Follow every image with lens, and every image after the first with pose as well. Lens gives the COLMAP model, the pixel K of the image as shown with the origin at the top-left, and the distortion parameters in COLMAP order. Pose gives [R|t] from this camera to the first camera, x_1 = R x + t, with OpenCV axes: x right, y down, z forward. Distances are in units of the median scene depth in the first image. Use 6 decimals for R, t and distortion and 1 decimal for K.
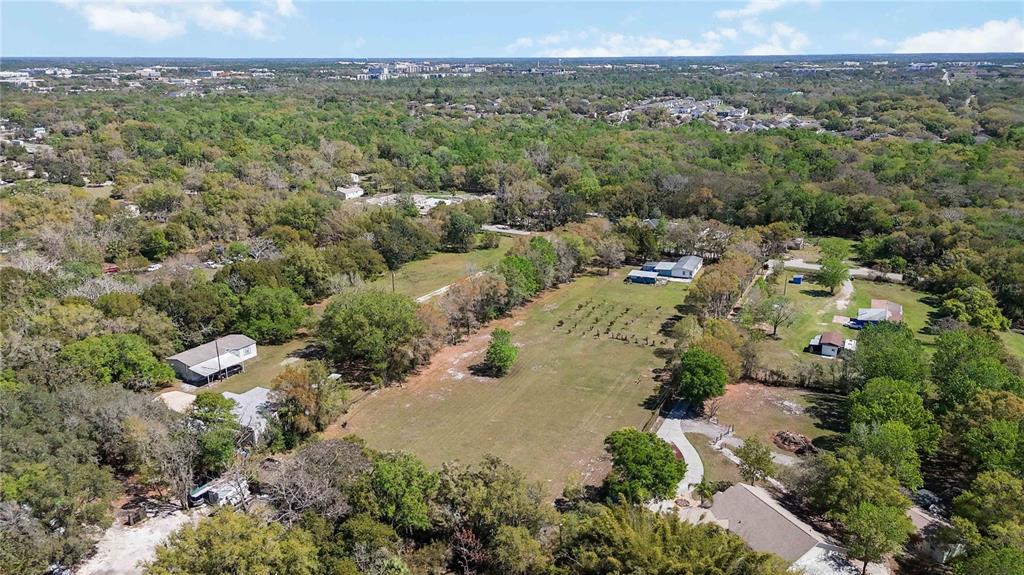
lens RADIAL K [[774.0, 0, 512.0], [0, 774.0, 287.5], [0, 0, 1]] dist [0.085404, -0.081748]
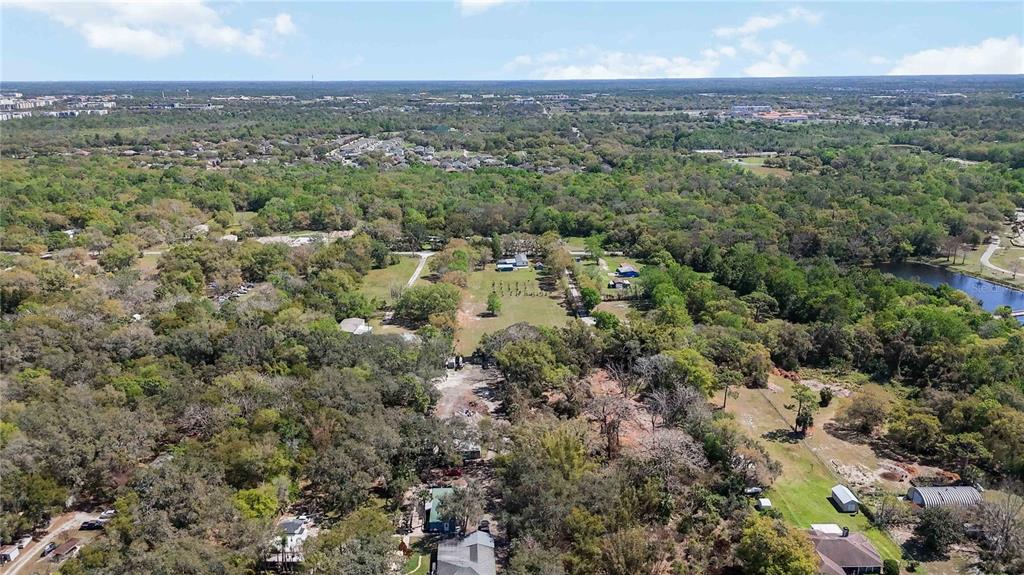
lens RADIAL K [[774.0, 0, 512.0], [0, 774.0, 287.5], [0, 0, 1]] dist [0.085404, -0.081748]
pose [[0.888084, -0.126320, 0.441985, -0.538138], [0.138291, 0.990378, 0.005183, 0.021745], [-0.438387, 0.056520, 0.897007, -0.530730]]
